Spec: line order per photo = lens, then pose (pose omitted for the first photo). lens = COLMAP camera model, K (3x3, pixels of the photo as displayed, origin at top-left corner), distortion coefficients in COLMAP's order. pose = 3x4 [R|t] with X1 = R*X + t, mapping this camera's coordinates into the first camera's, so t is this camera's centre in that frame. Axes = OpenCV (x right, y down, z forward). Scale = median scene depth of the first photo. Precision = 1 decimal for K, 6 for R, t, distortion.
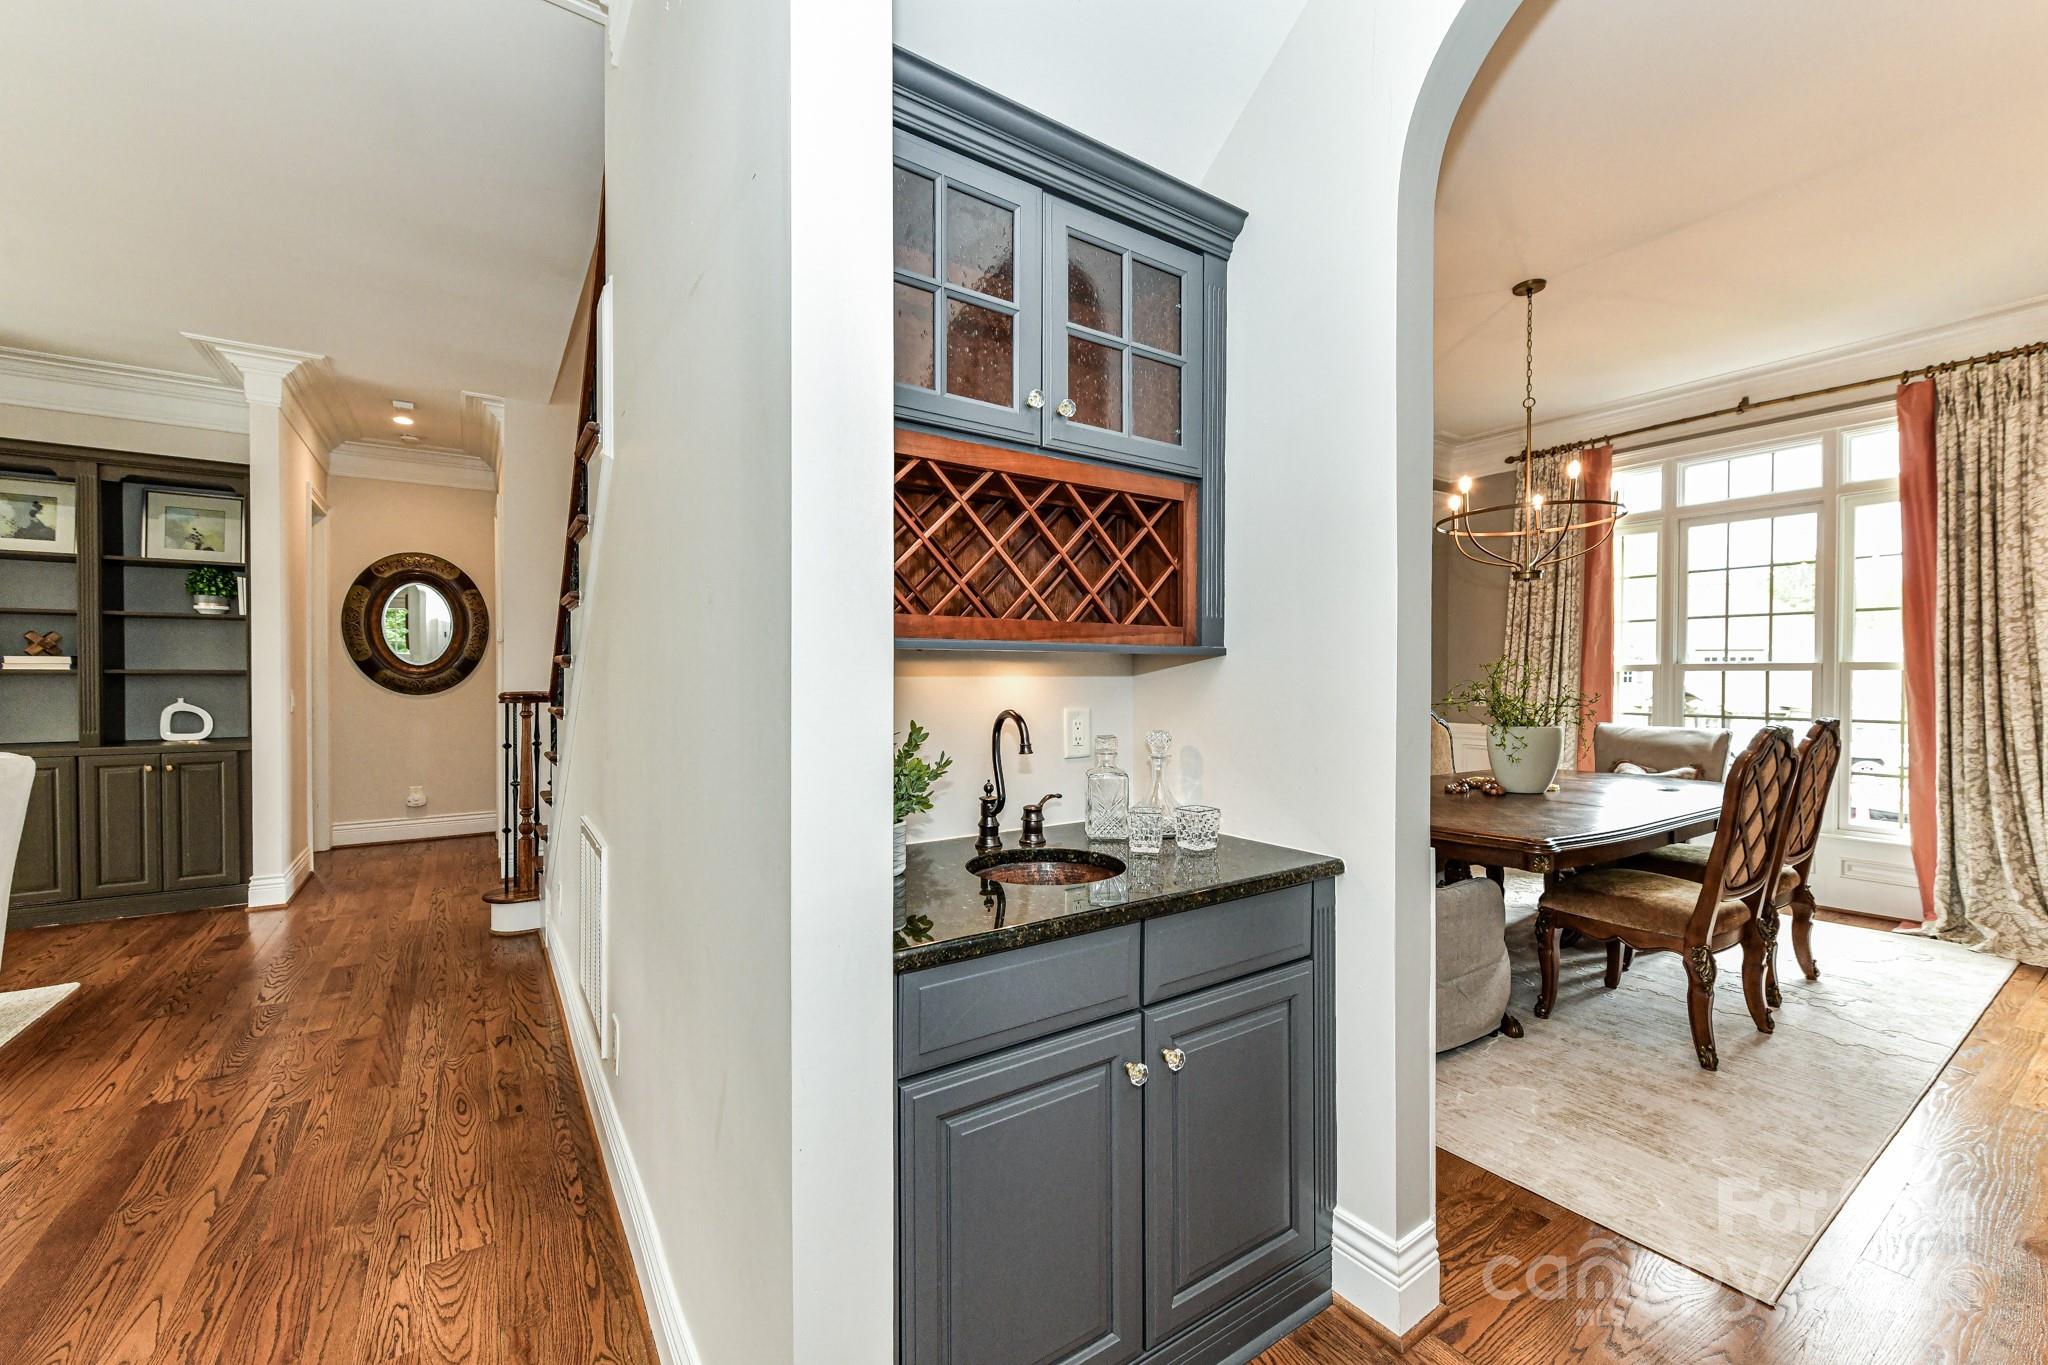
lens RADIAL K [[811.8, 0, 1022.9], [0, 811.8, 671.0], [0, 0, 1]] dist [0.003673, -0.000615]
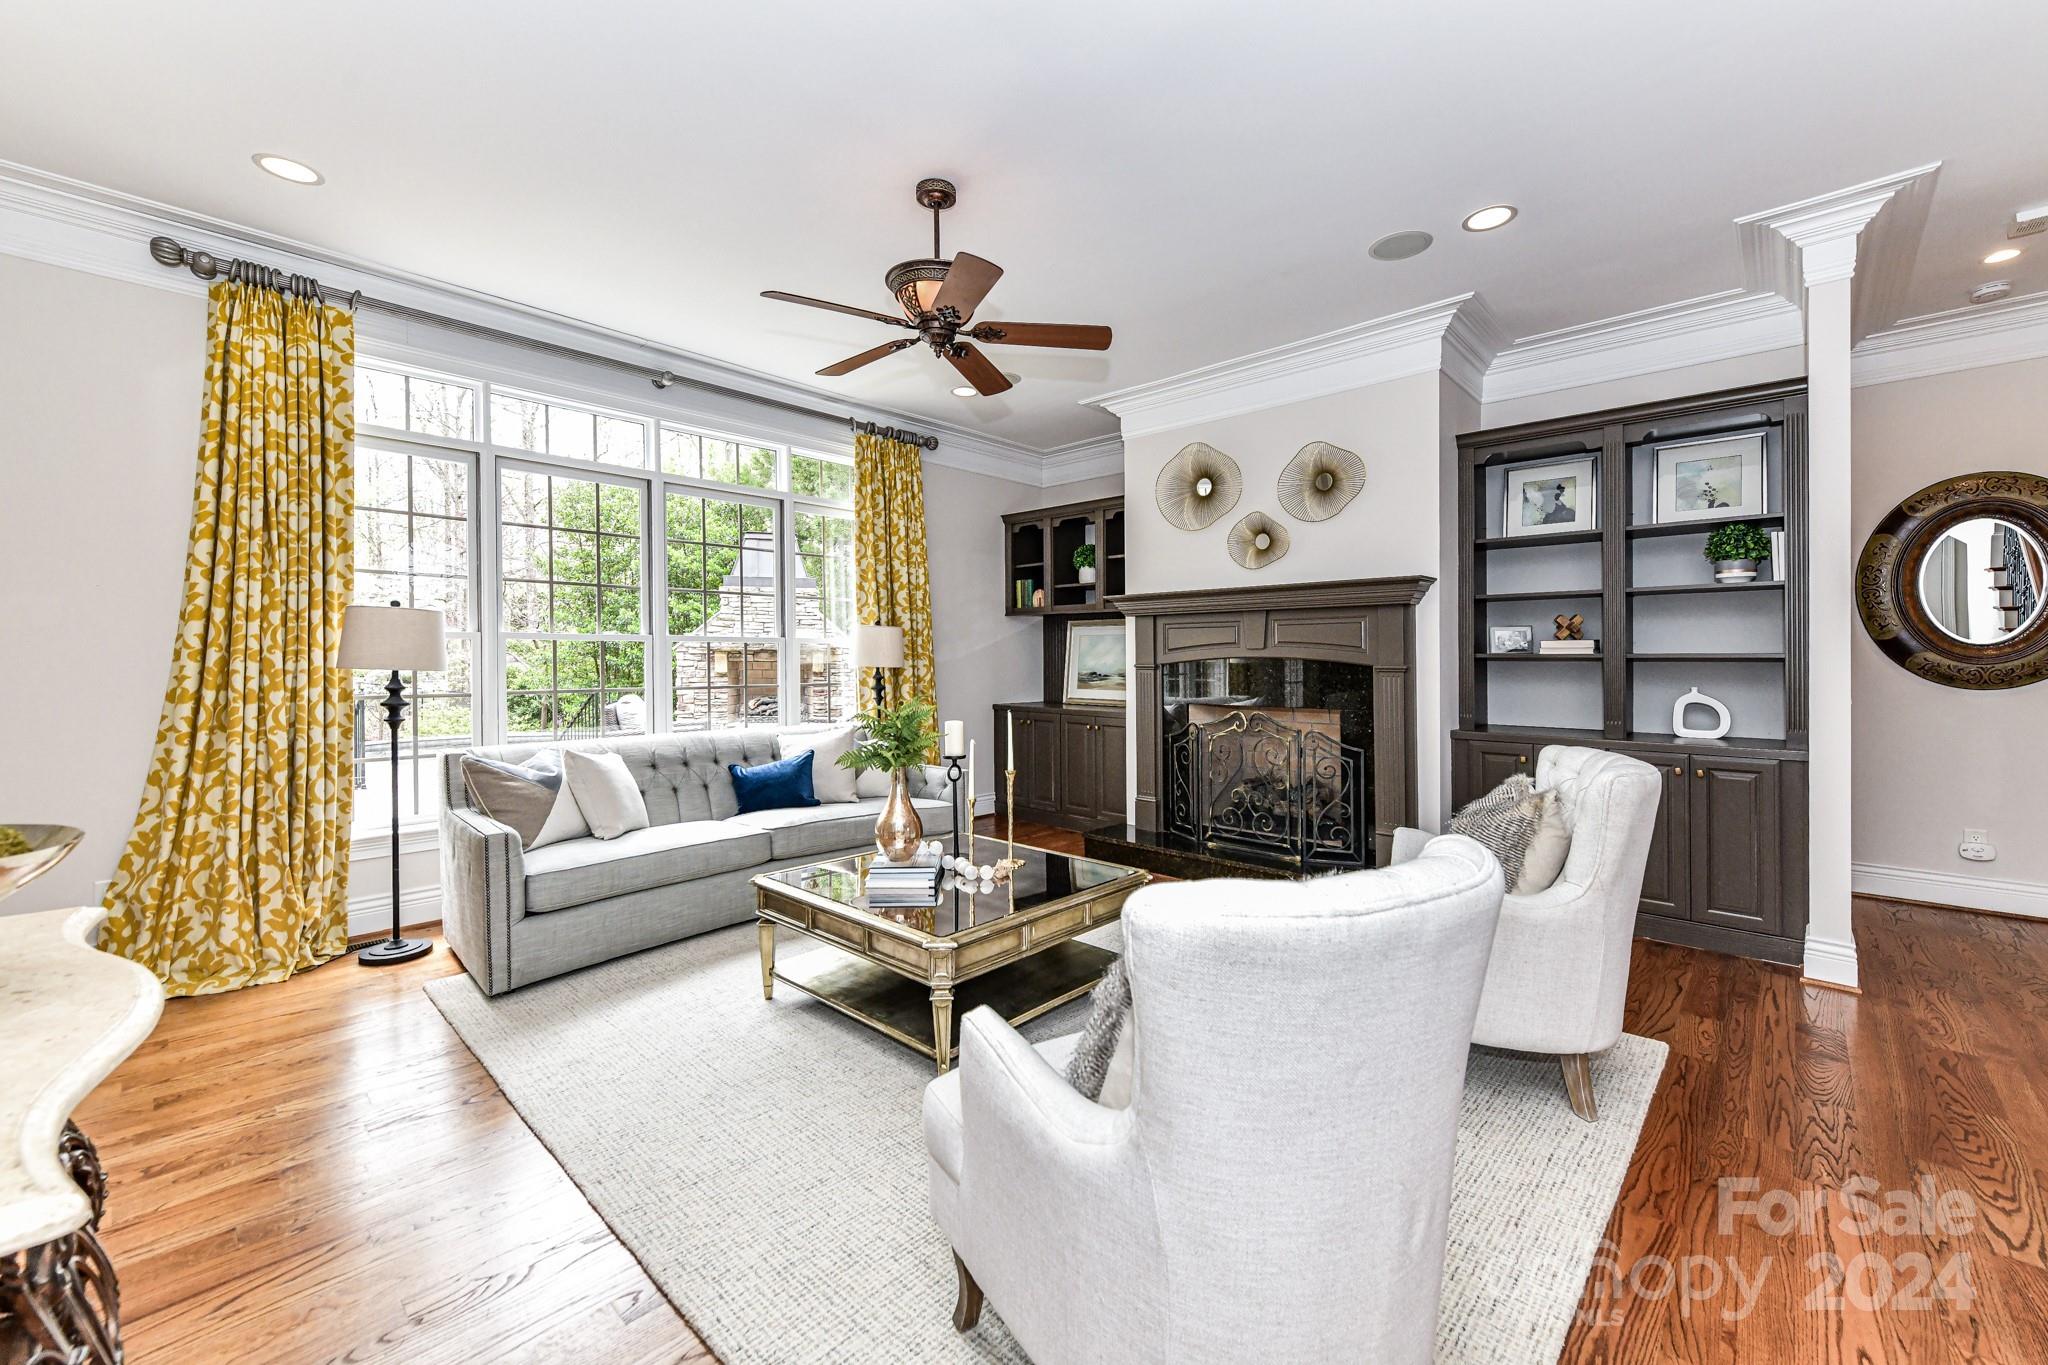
lens RADIAL K [[811.8, 0, 1019.5], [0, 811.8, 667.3], [0, 0, 1]] dist [0.003673, -0.000615]
pose [[0.220544, 0.003366, -0.975371, -0.372592], [0.005019, 0.999977, 0.004586, 0.005245], [0.975364, -0.005907, 0.220522, 0.138024]]
